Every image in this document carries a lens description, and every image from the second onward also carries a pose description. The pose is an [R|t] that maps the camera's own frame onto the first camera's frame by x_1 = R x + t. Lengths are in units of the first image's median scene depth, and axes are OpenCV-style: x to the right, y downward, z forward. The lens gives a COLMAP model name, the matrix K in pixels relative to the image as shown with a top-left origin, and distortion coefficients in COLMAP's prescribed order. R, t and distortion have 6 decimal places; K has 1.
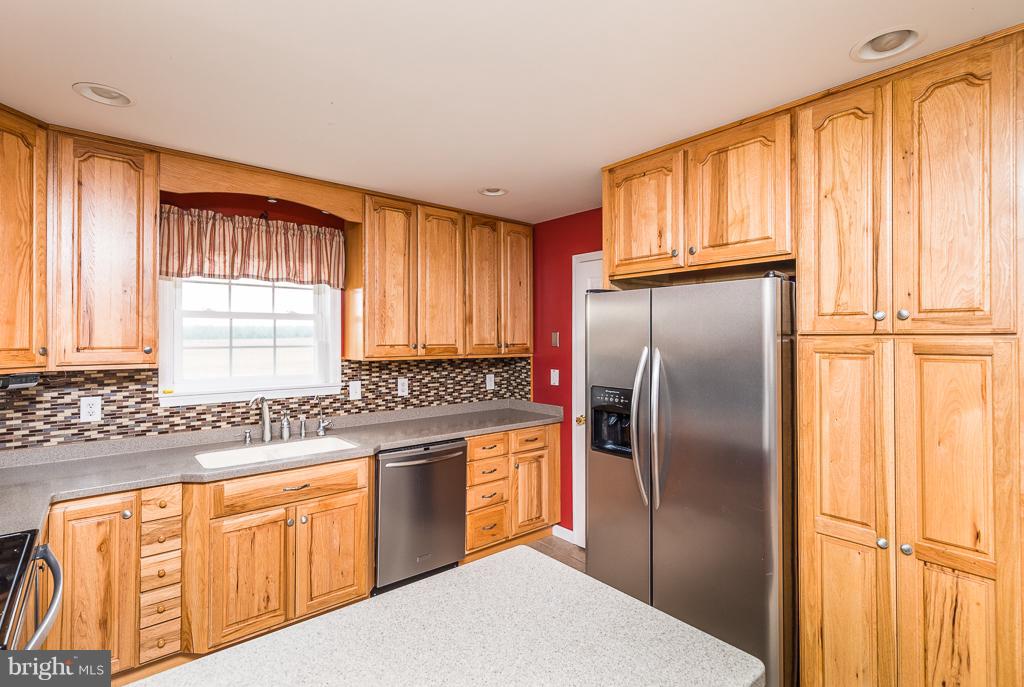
lens RADIAL K [[485.2, 0, 499.2], [0, 485.2, 337.2], [0, 0, 1]] dist [0.010797, -0.002213]
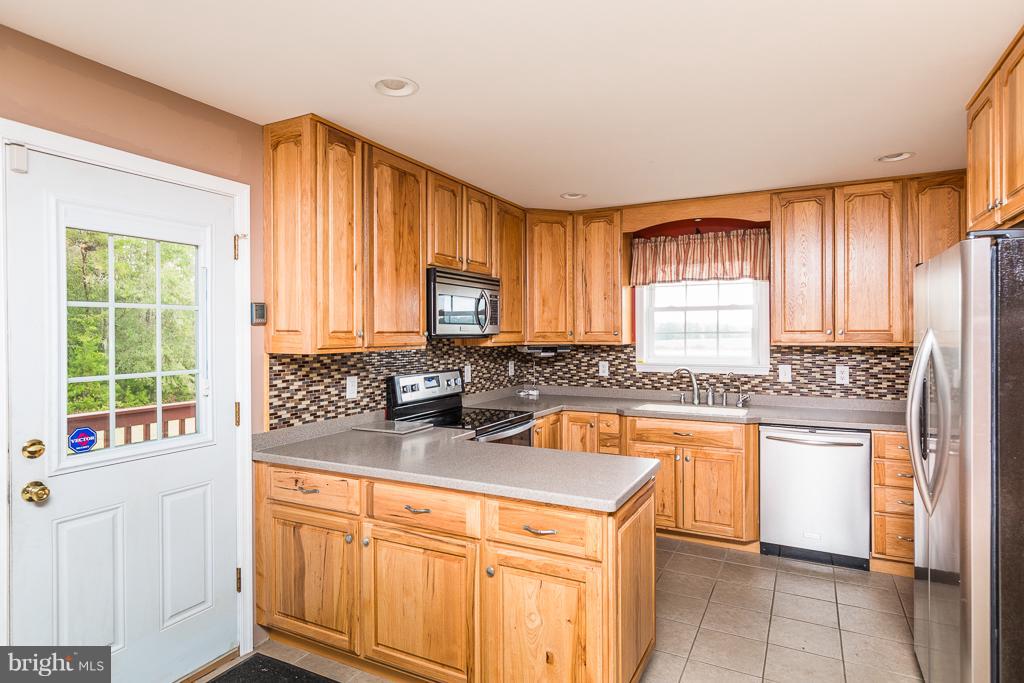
lens RADIAL K [[562.9, 0, 514.4], [0, 562.9, 332.2], [0, 0, 1]] dist [0.001604, -0.001222]
pose [[0.408177, -0.001166, -0.912902, 0.671968], [0.008303, 0.999963, 0.002436, 0.011773], [0.912865, -0.008574, 0.408171, -0.061488]]
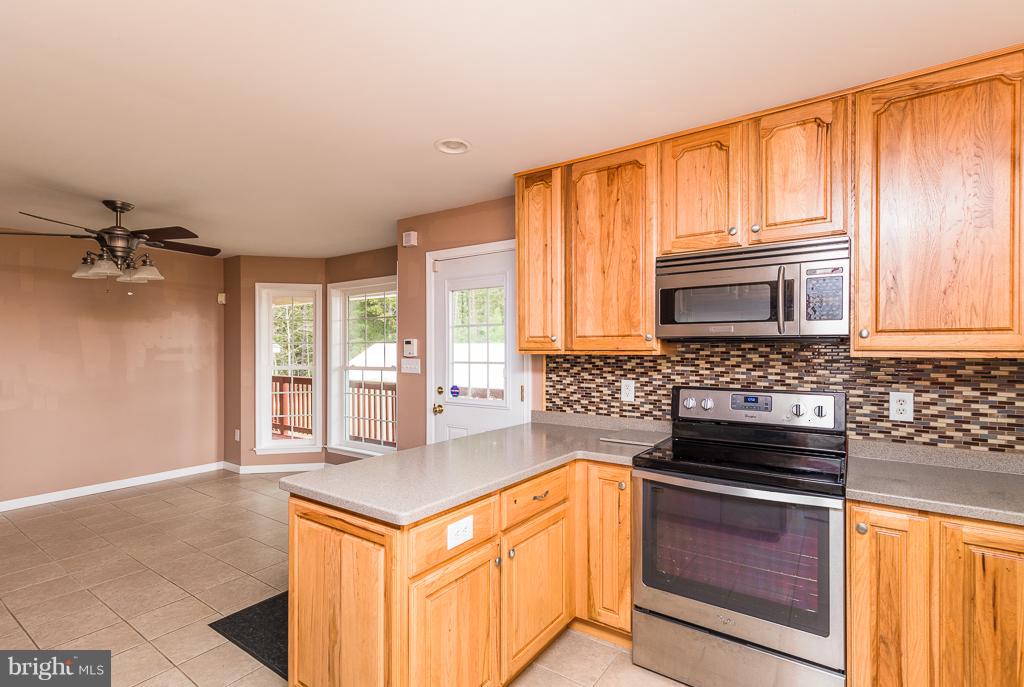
lens RADIAL K [[485.2, 0, 490.2], [0, 485.2, 354.2], [0, 0, 1]] dist [0.010797, -0.002213]
pose [[-0.966028, 0.002009, -0.258430, 0.079701], [0.000781, 0.999988, 0.004852, 0.040194], [0.258436, 0.004486, -0.966018, 0.935673]]
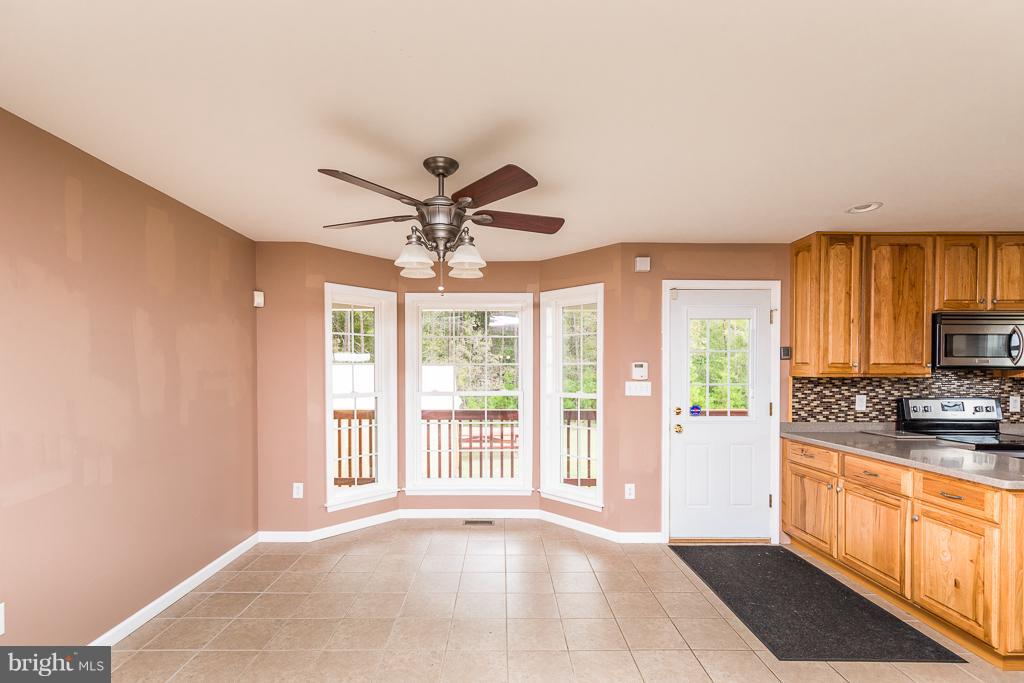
lens RADIAL K [[468.8, 0, 499.5], [0, 468.8, 377.1], [0, 0, 1]] dist [0.006080, 0.000184]
pose [[-0.629959, 0.009693, -0.776568, 1.183954], [0.001699, 0.999937, 0.011103, 0.030622], [0.776627, 0.005675, -0.629935, 0.133797]]
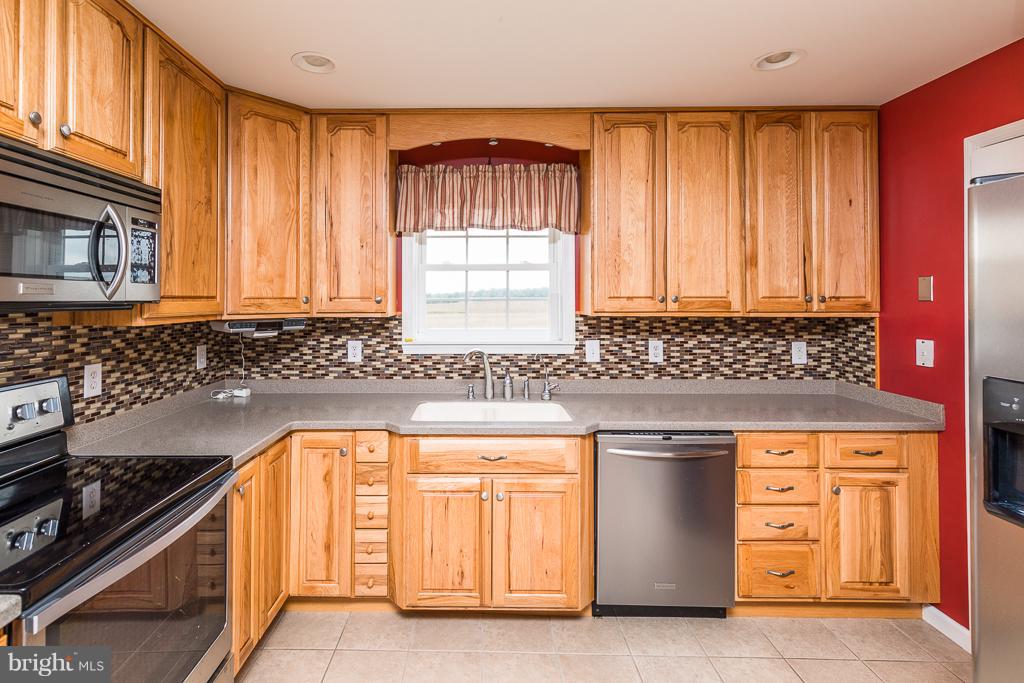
lens RADIAL K [[485.2, 0, 470.4], [0, 485.2, 293.0], [0, 0, 1]] dist [0.010797, -0.002213]
pose [[0.766527, -0.006648, -0.642178, 0.094471], [0.003691, 0.999976, -0.005946, 0.013992], [0.642202, 0.002188, 0.766533, 0.242421]]
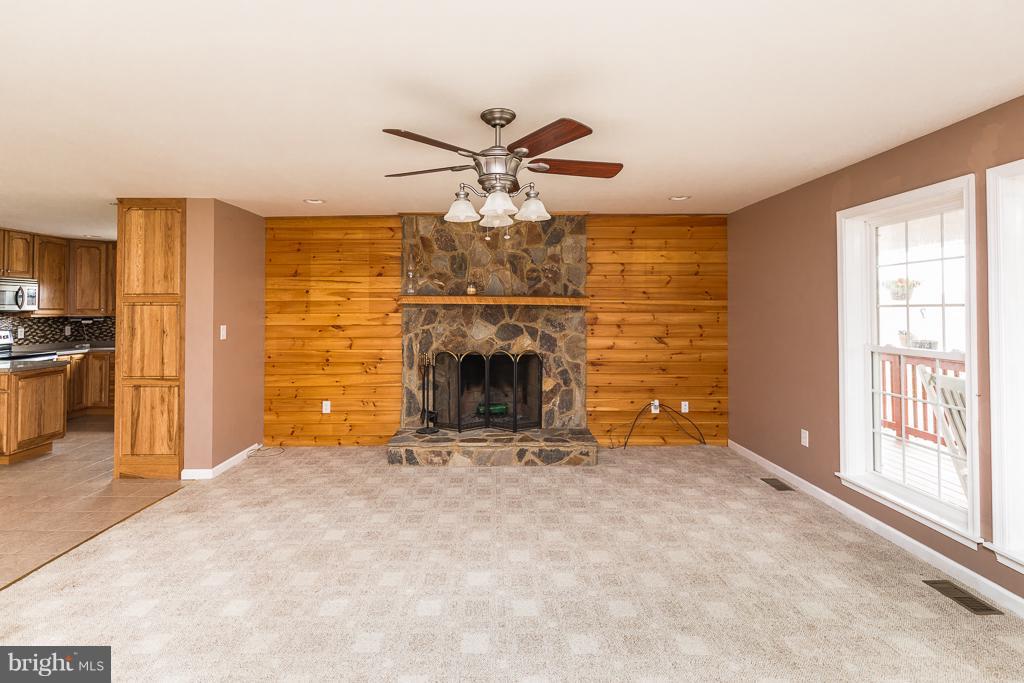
lens RADIAL K [[500.0, 0, 493.7], [0, 500.0, 298.5], [0, 0, 1]] dist [0.001996, -0.000394]
pose [[0.778875, -0.011349, -0.627077, 2.304285], [0.001804, 0.999873, -0.015855, 0.006249], [0.627177, 0.011218, 0.778796, 0.000771]]
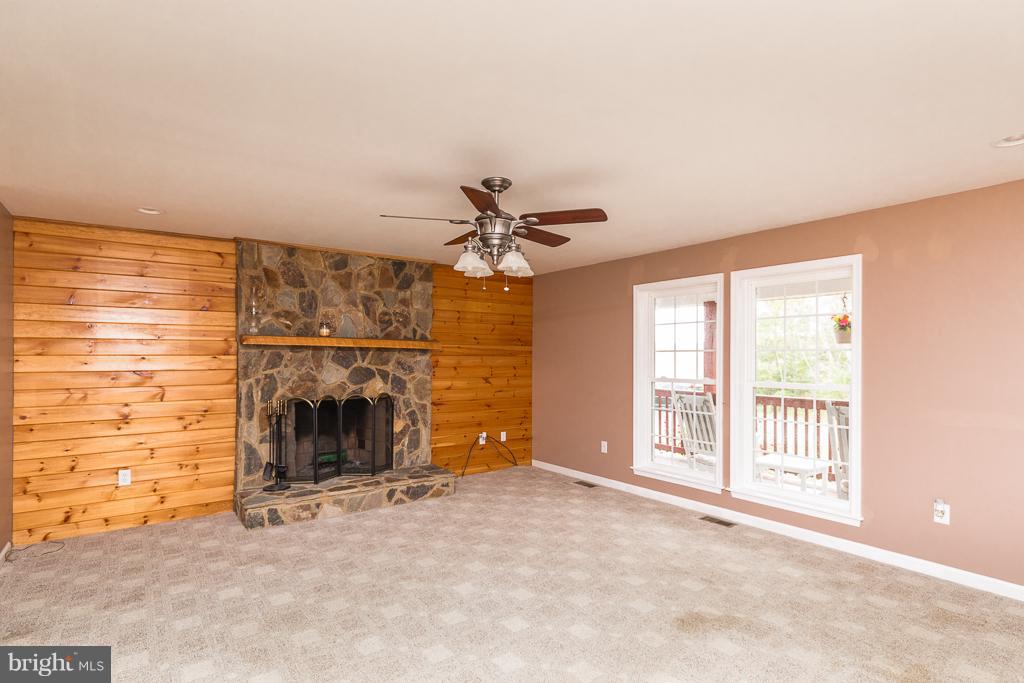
lens RADIAL K [[522.8, 0, 522.8], [0, 522.8, 354.7], [0, 0, 1]] dist [0.003814, -0.001804]
pose [[0.999532, 0.006342, -0.029914, 1.829597], [-0.006278, 0.999978, 0.002238, 0.018033], [0.029927, -0.002049, 0.999550, -0.389844]]
